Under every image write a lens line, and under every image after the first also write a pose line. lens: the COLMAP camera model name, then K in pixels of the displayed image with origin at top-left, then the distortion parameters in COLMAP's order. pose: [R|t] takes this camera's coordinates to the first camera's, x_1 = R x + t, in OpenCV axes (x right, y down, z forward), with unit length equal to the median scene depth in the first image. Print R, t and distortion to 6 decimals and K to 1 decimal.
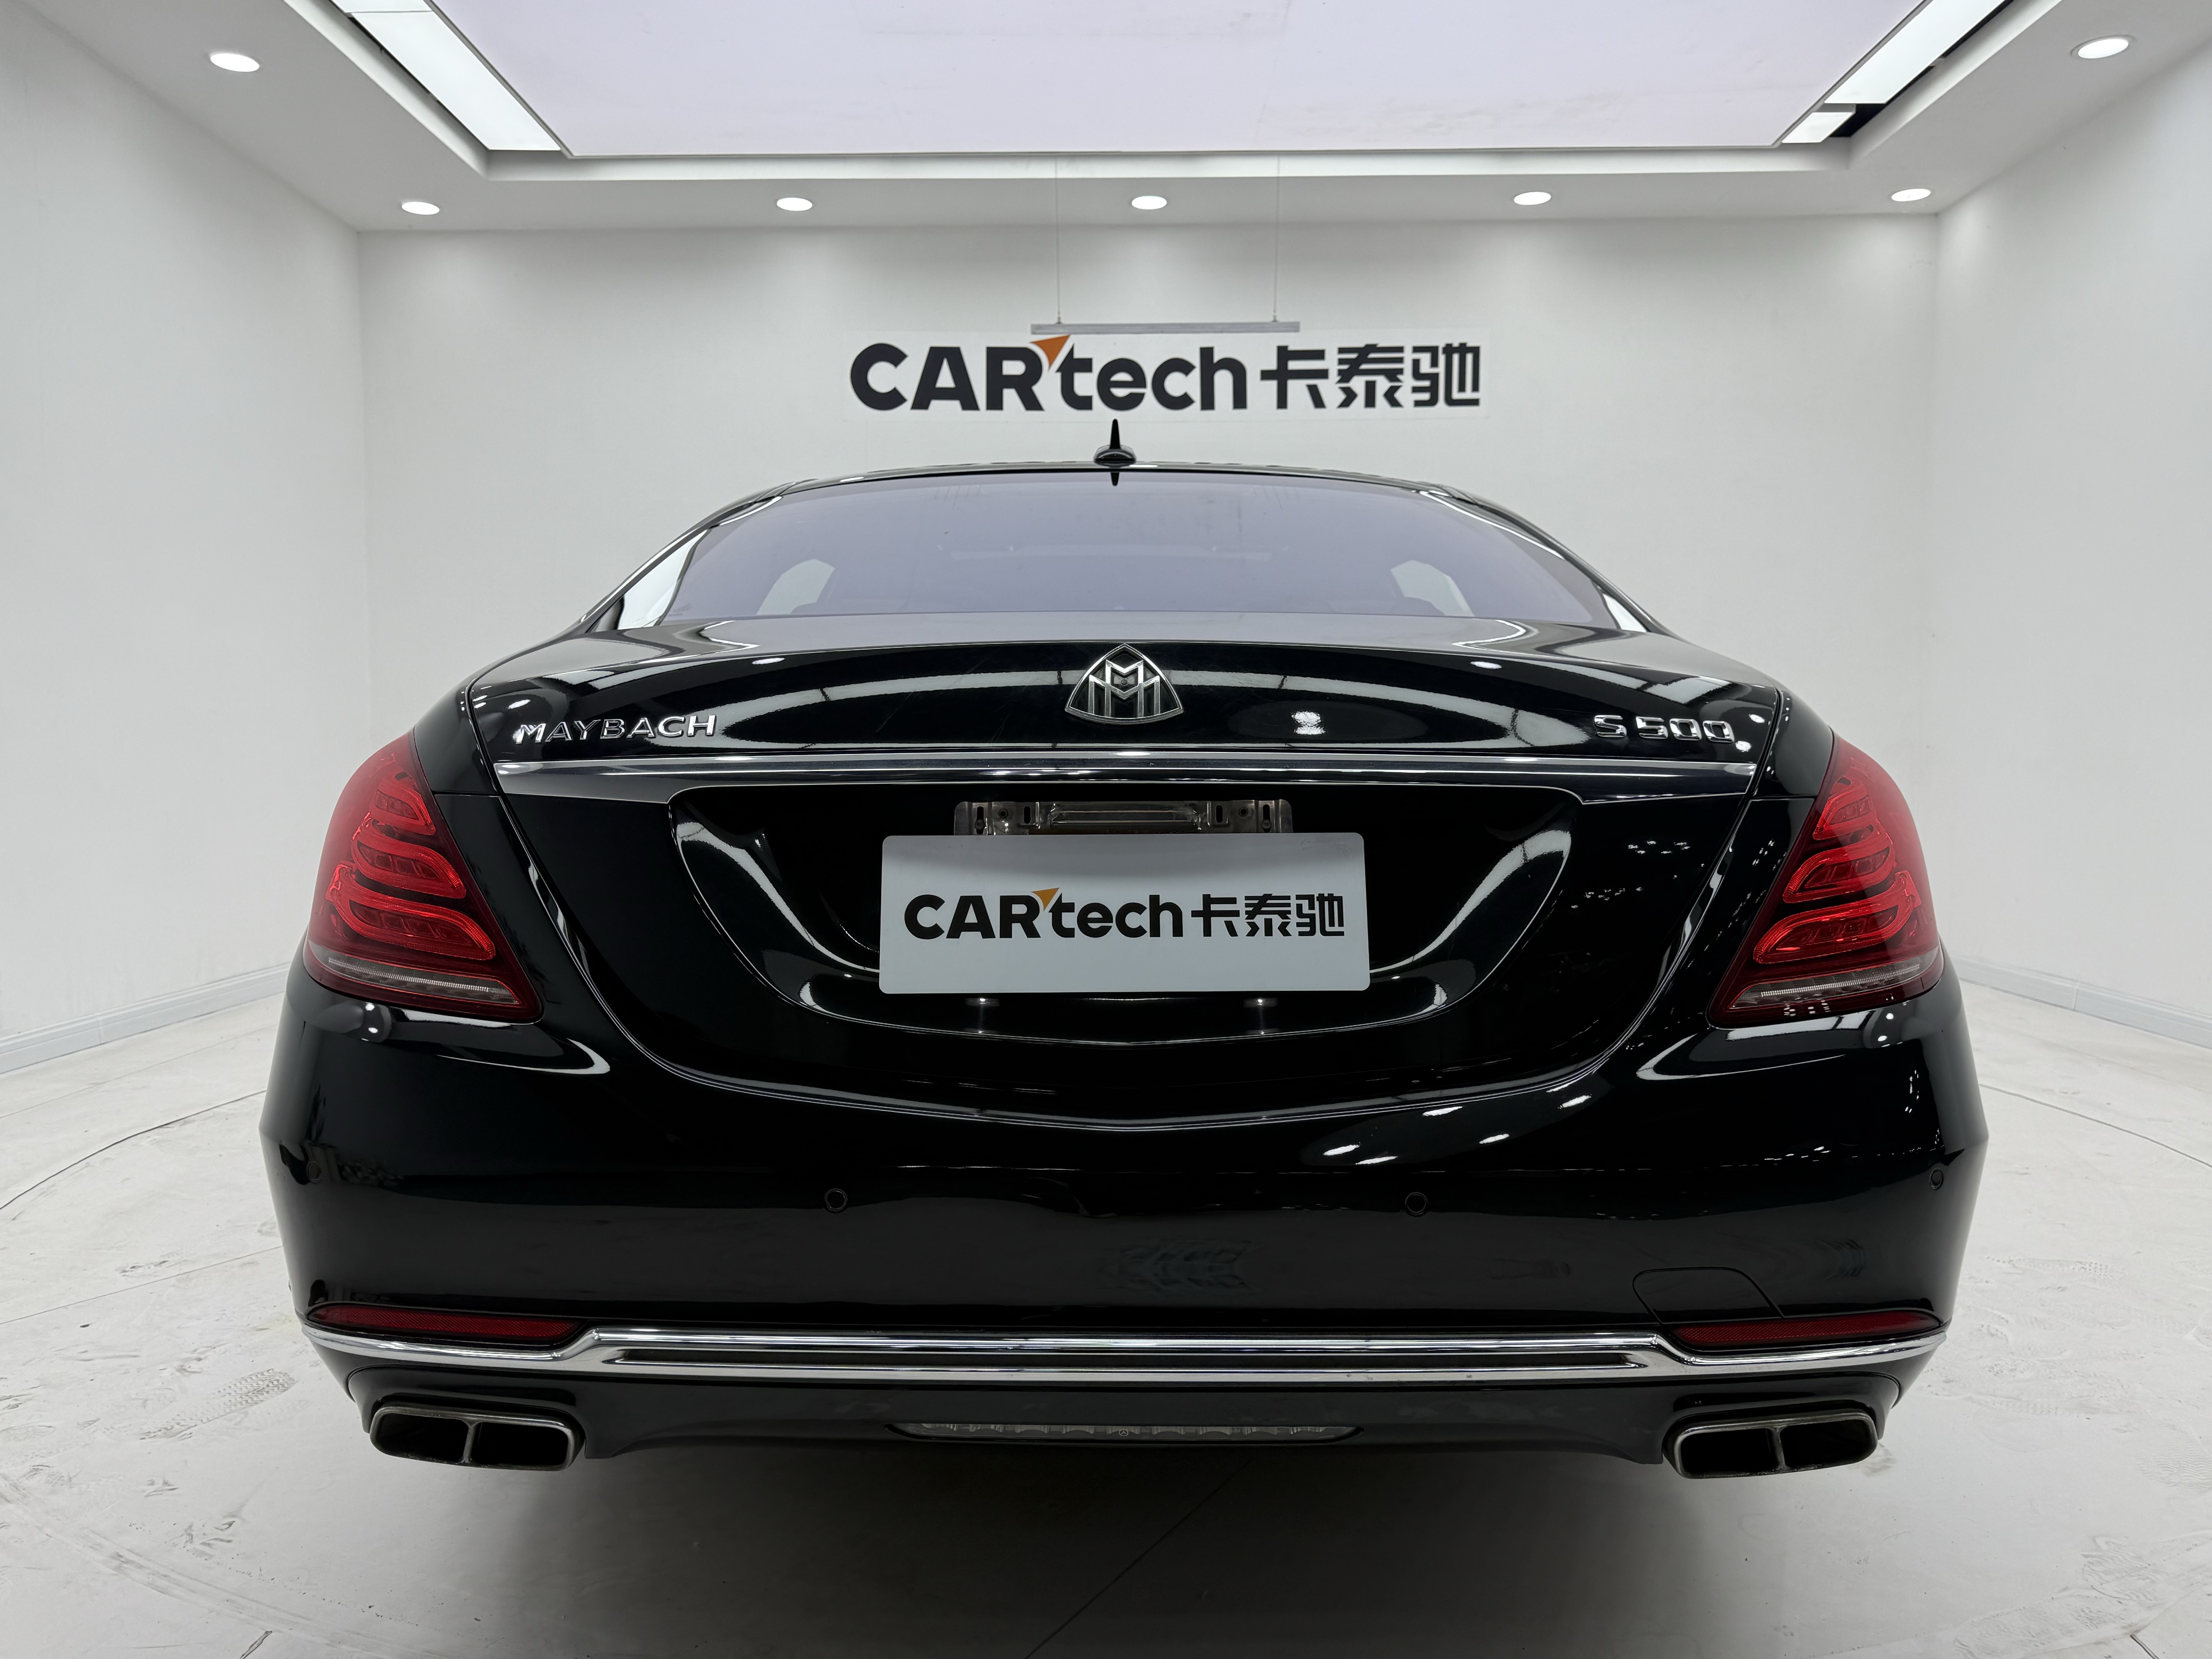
lens RADIAL K [[1605.3, 0, 1106.0], [0, 1605.3, 829.5], [0, 0, 1]] dist [0.071330, -0.103906]
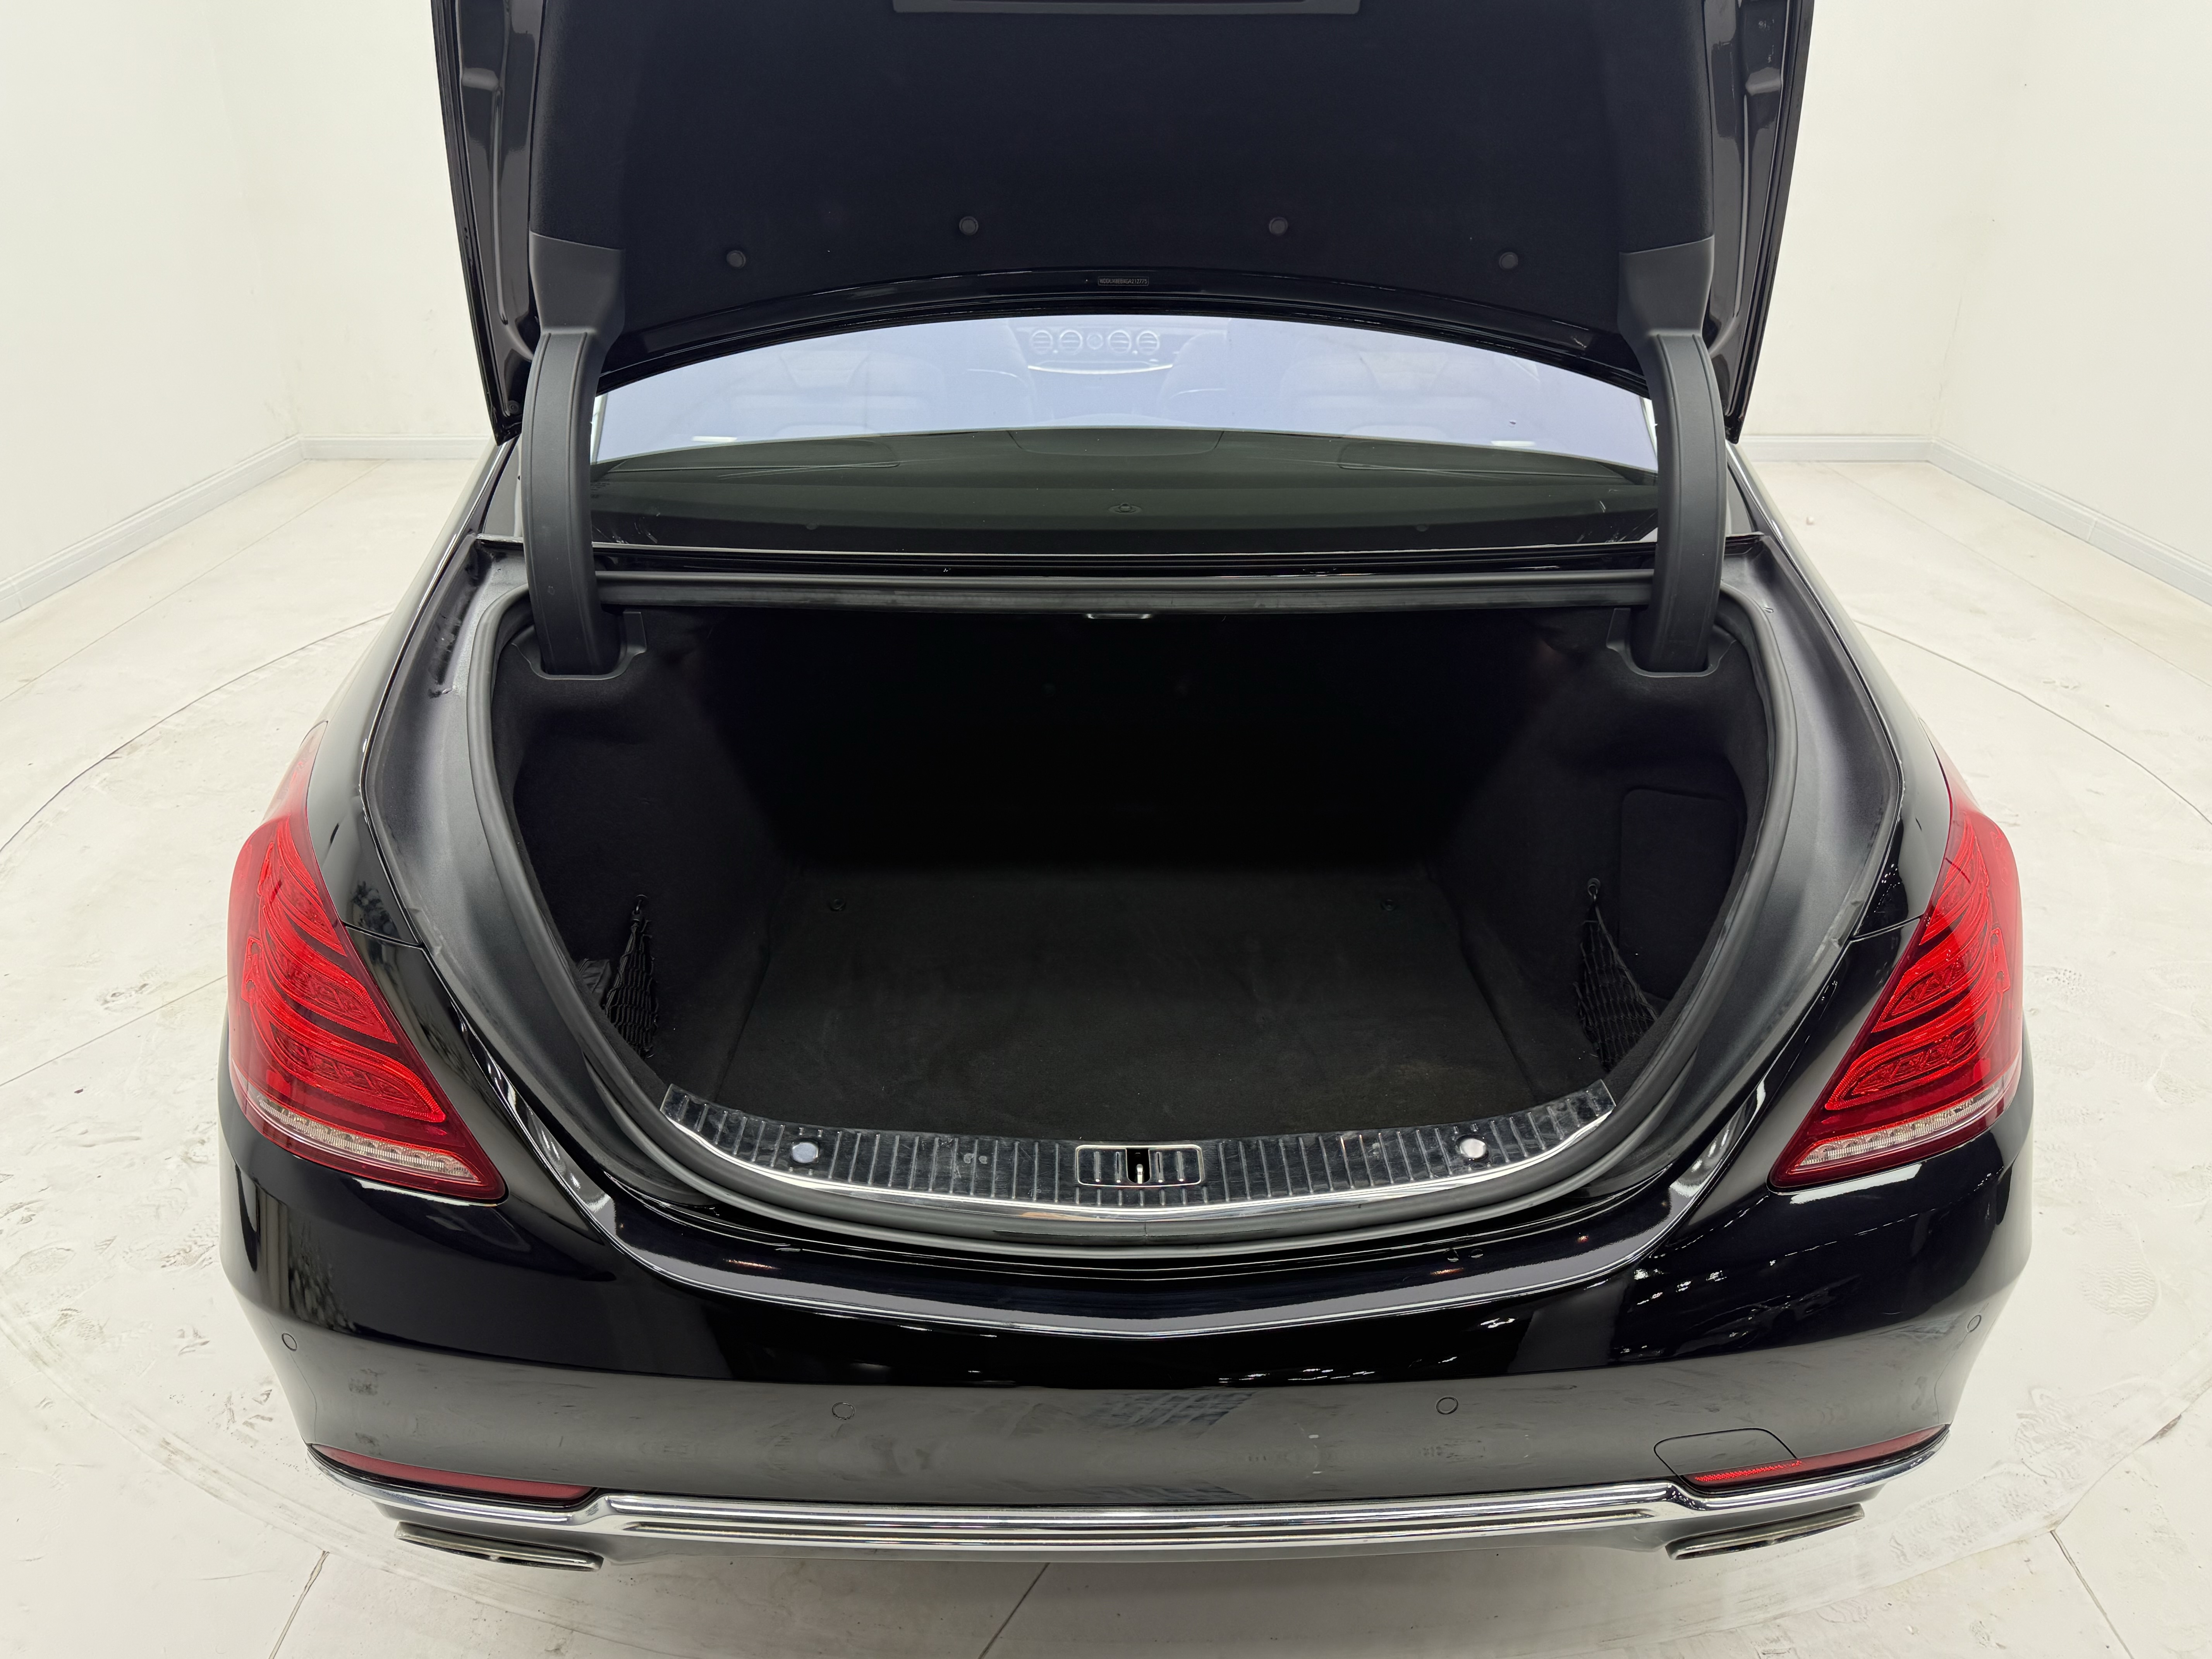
lens RADIAL K [[1594.6, 0, 1095.9], [0, 1594.6, 832.1], [0, 0, 1]] dist [0.095010, -0.138894]
pose [[0.999836, -0.000564, 0.018092, -0.025799], [-0.006757, 0.915628, 0.401969, -0.334872], [-0.016793, -0.402025, 0.915475, 0.185823]]
